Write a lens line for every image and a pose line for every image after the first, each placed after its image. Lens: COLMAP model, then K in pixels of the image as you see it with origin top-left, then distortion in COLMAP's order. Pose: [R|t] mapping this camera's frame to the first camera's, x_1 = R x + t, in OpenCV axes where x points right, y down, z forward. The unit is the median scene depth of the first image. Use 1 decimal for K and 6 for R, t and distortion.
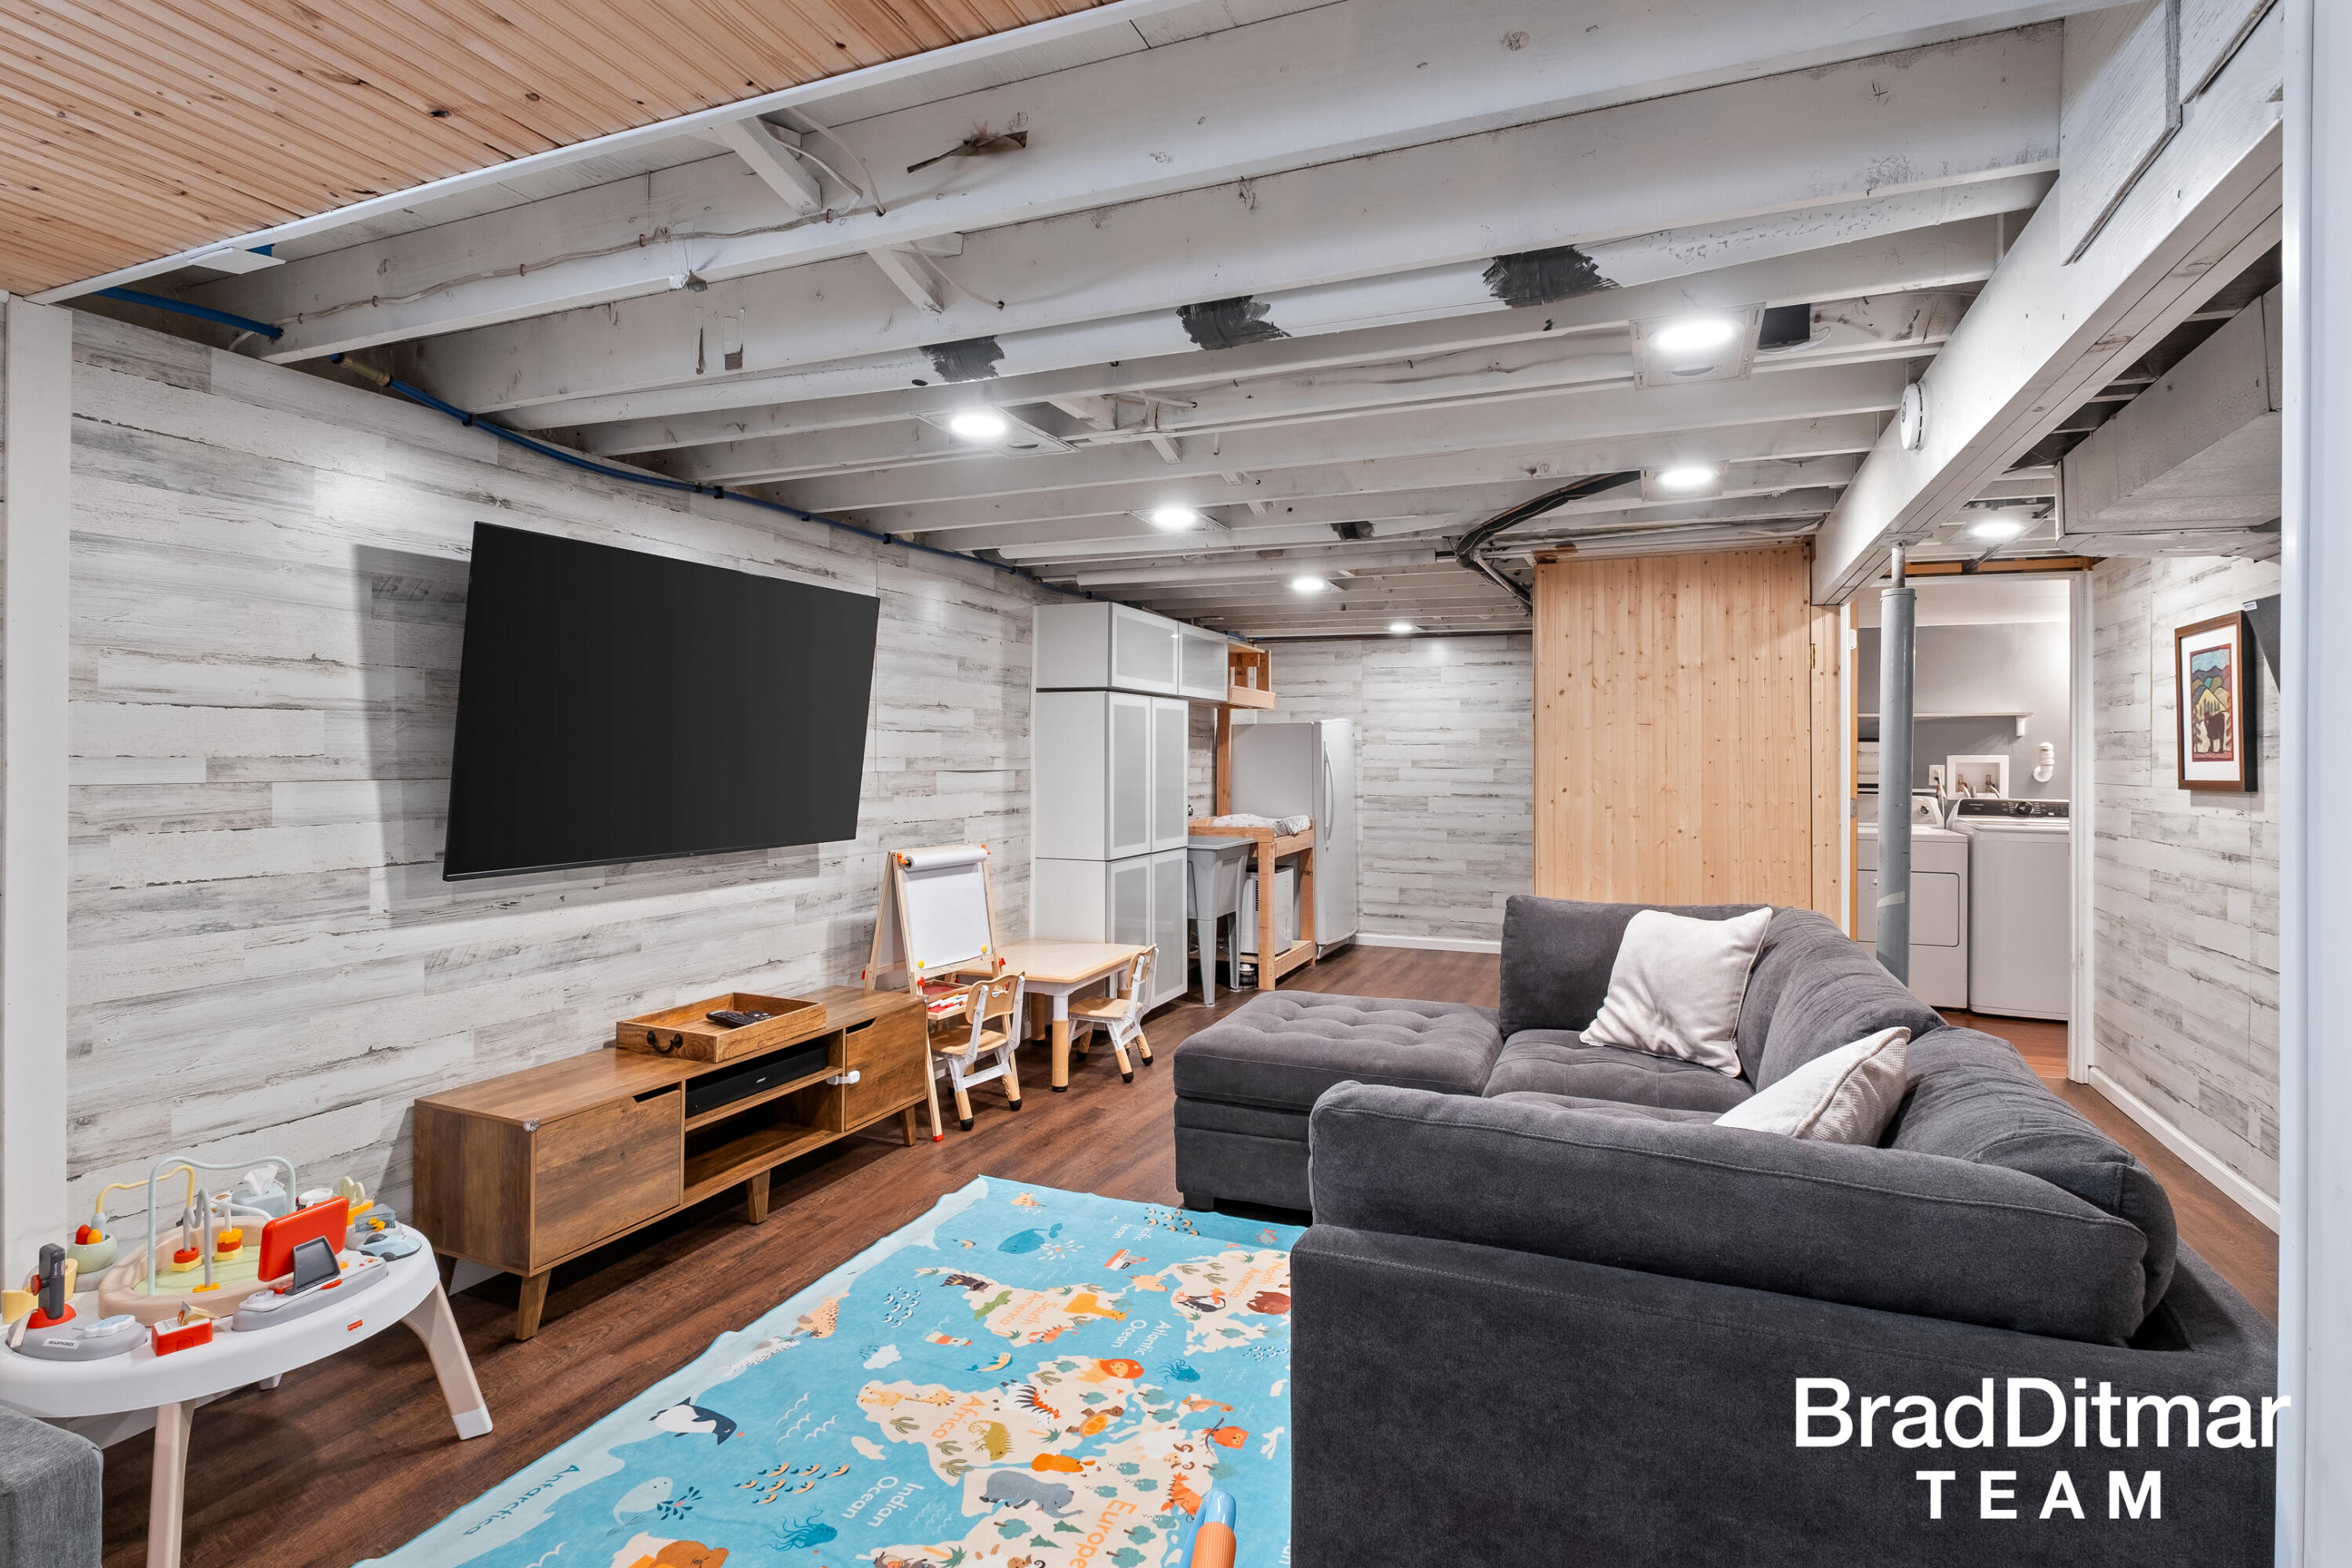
lens RADIAL K [[1119.8, 0, 1185.0], [0, 1119.8, 769.4], [0, 0, 1]] dist [-0.002132, -0.001647]
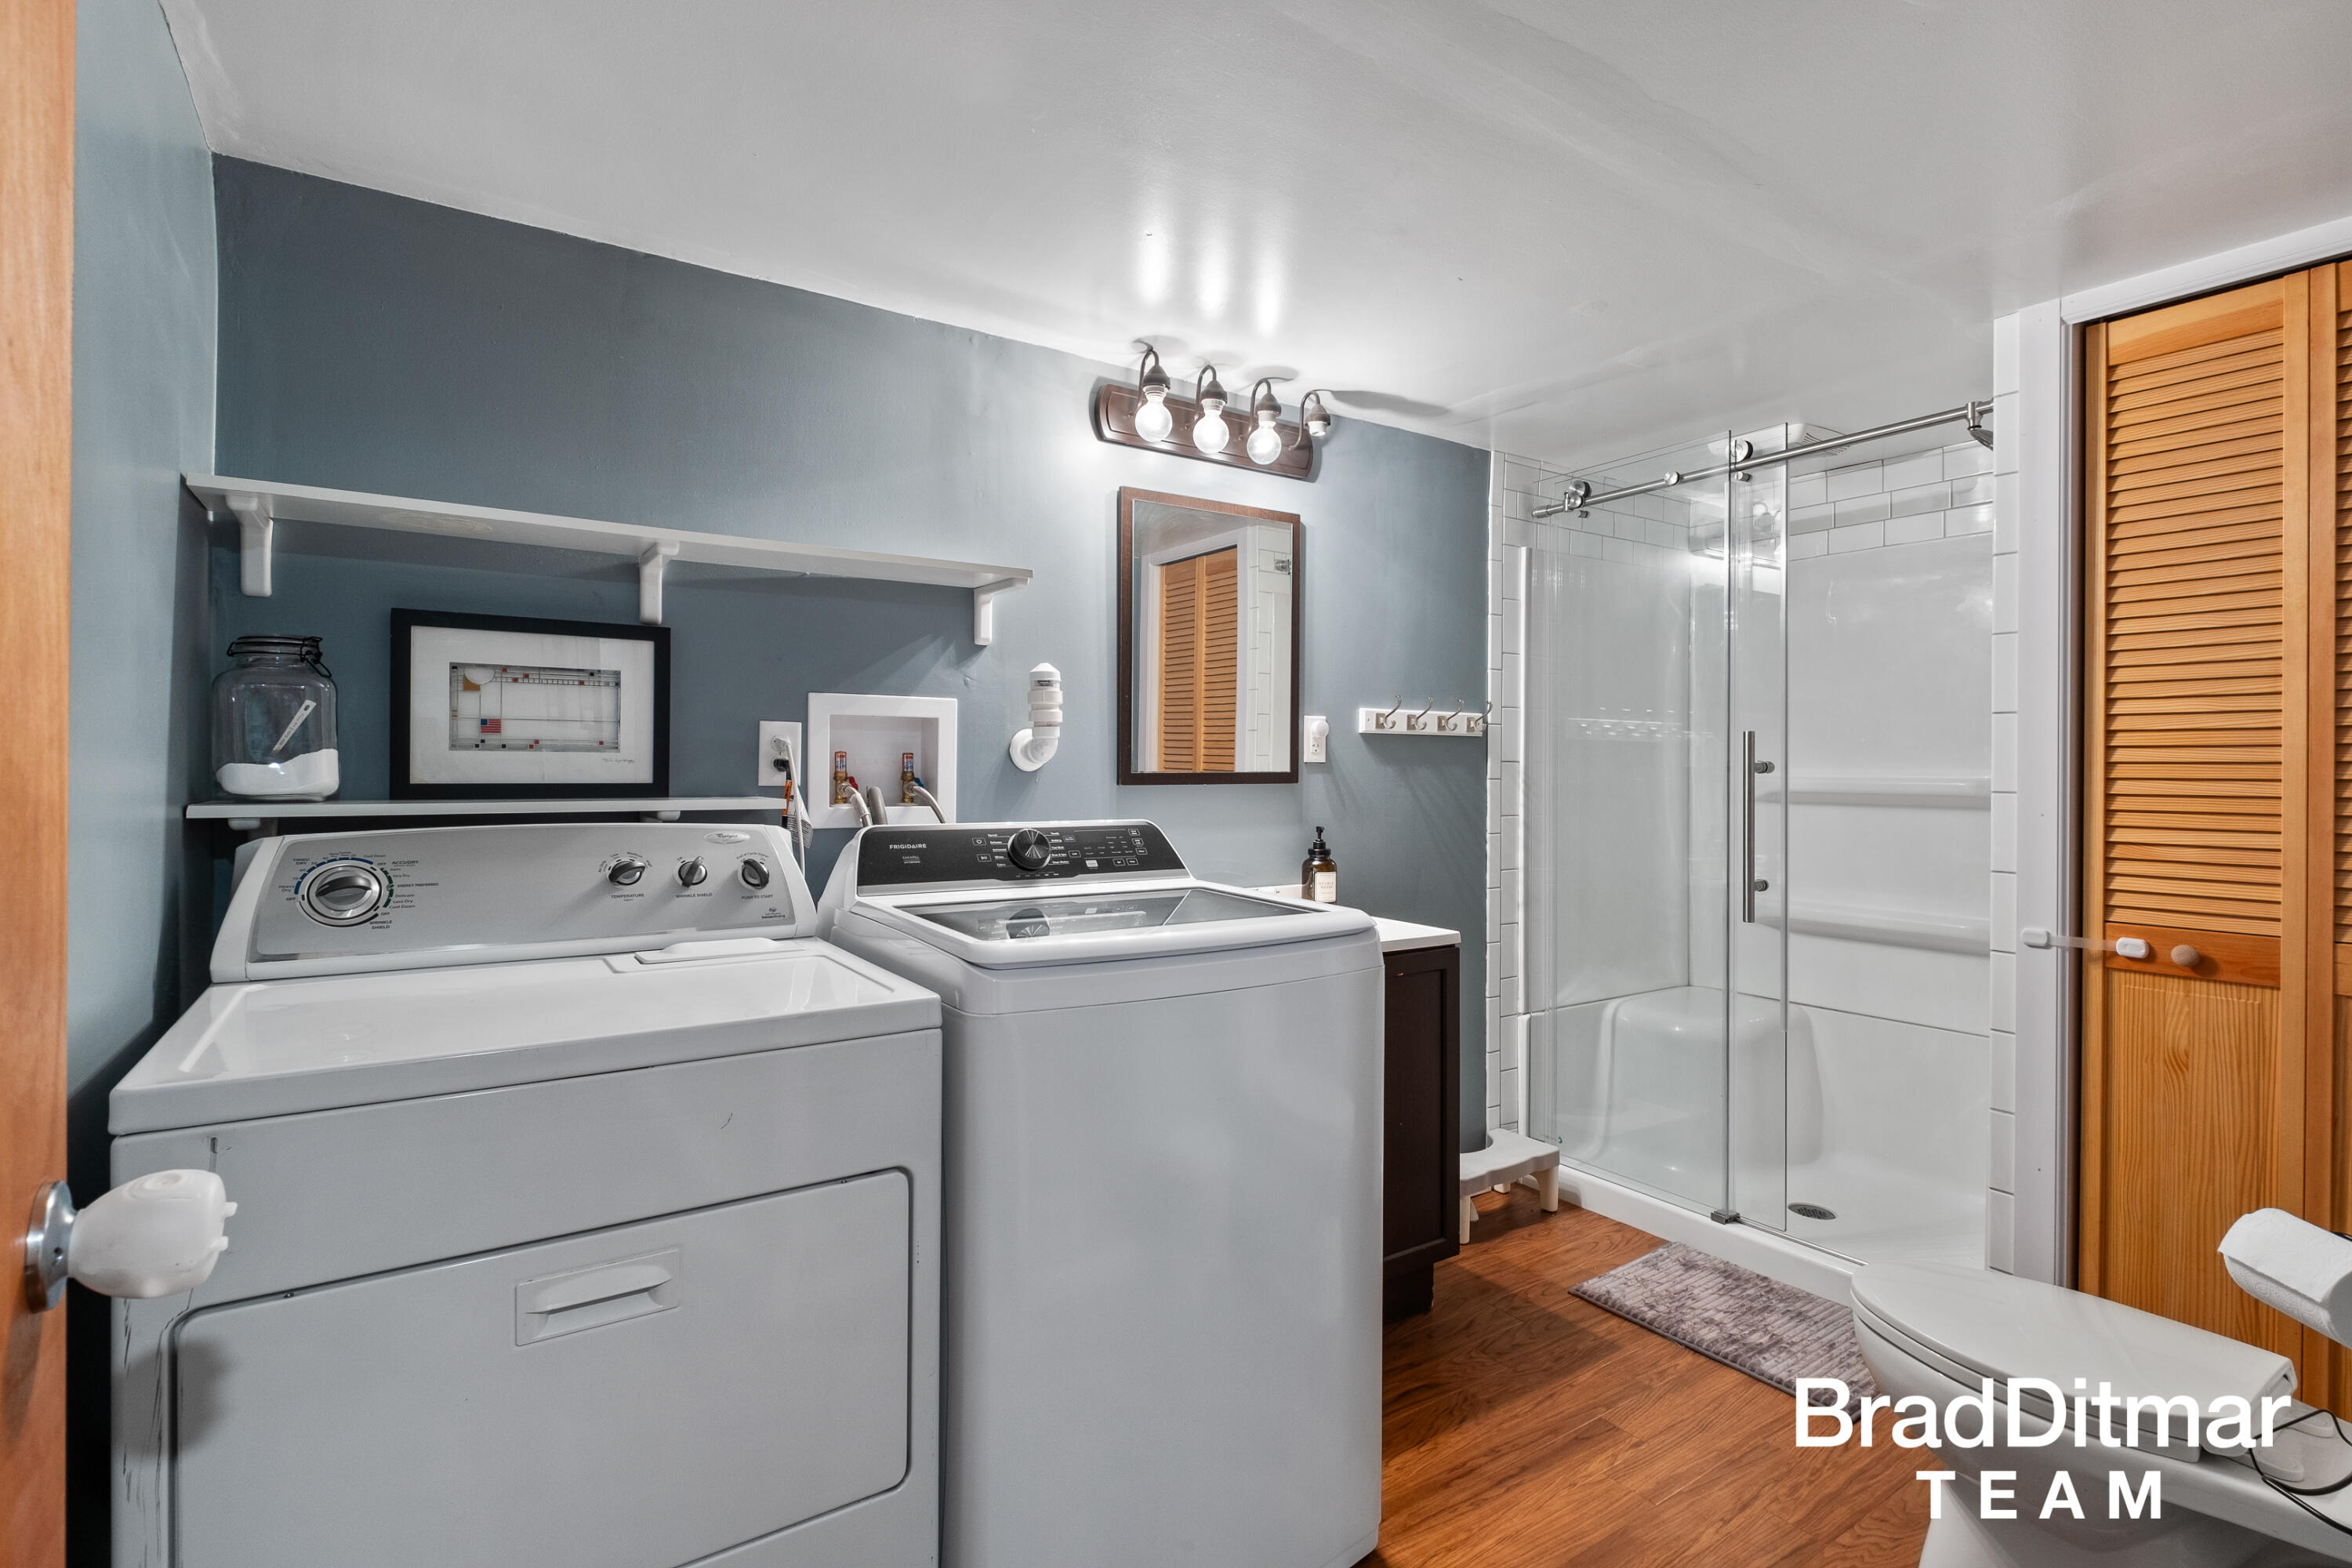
lens RADIAL K [[1119.8, 0, 1176.3], [0, 1119.8, 775.3], [0, 0, 1]] dist [-0.002132, -0.001647]
pose [[0.554749, -0.004483, 0.832006, 0.396080], [0.006252, 0.999980, 0.001220, 0.009843], [-0.831994, 0.004525, 0.554766, 0.615114]]
